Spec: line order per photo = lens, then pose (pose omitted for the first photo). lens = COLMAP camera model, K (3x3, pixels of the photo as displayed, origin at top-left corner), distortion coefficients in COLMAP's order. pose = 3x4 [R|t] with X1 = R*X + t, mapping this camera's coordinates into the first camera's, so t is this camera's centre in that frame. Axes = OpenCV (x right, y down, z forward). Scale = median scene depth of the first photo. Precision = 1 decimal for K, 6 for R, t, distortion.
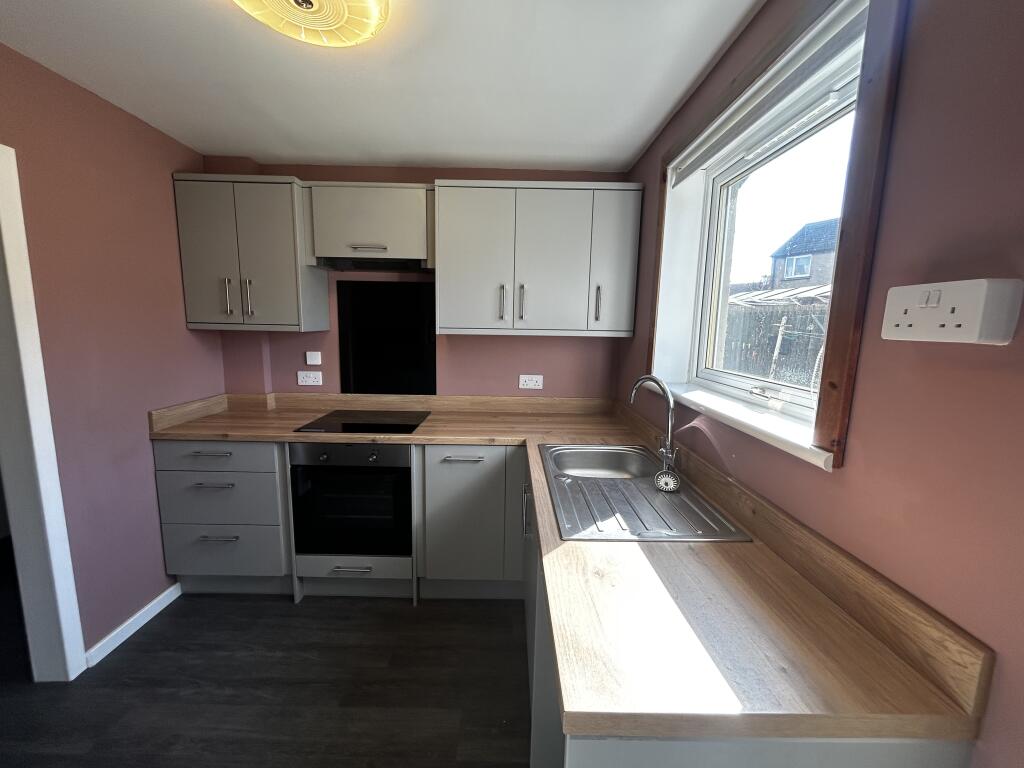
lens RADIAL K [[412.4, 0, 514.7], [0, 412.4, 384.5], [0, 0, 1]] dist [-0.000234, 0.000264]
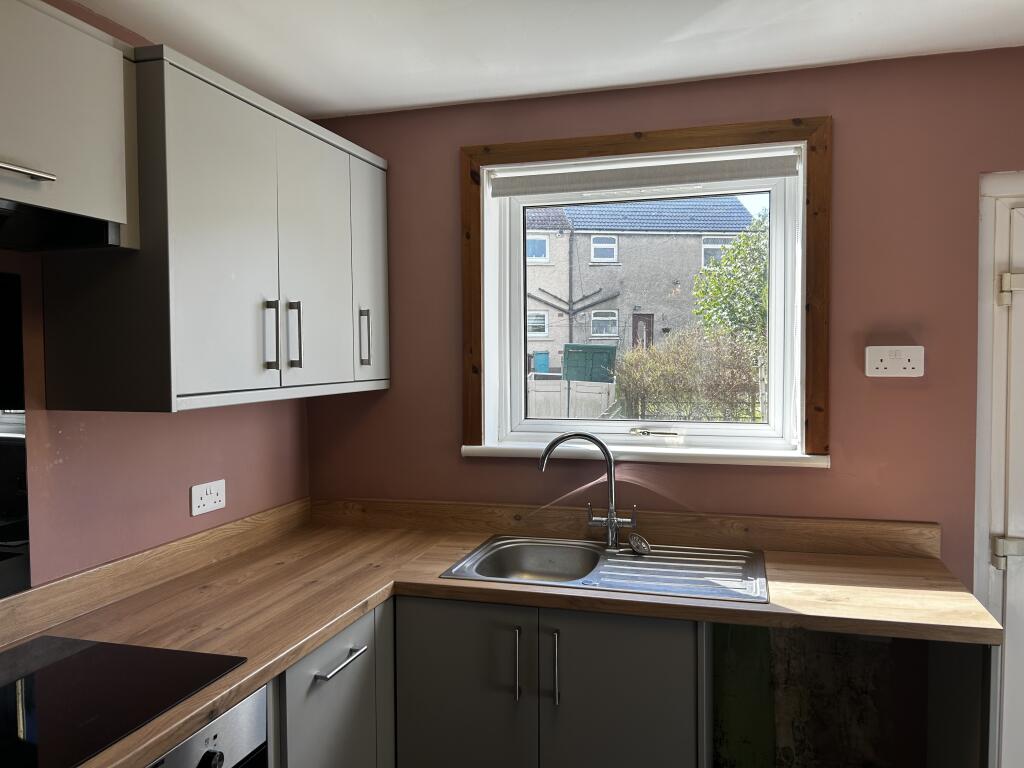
lens RADIAL K [[767.4, 0, 520.3], [0, 767.4, 386.6], [0, 0, 1]] dist [0.058700, -0.074742]
pose [[0.288162, -0.061221, 0.955623, -0.850583], [0.151590, 0.988287, 0.017603, -0.113544], [-0.945507, 0.139791, 0.294067, 0.472994]]
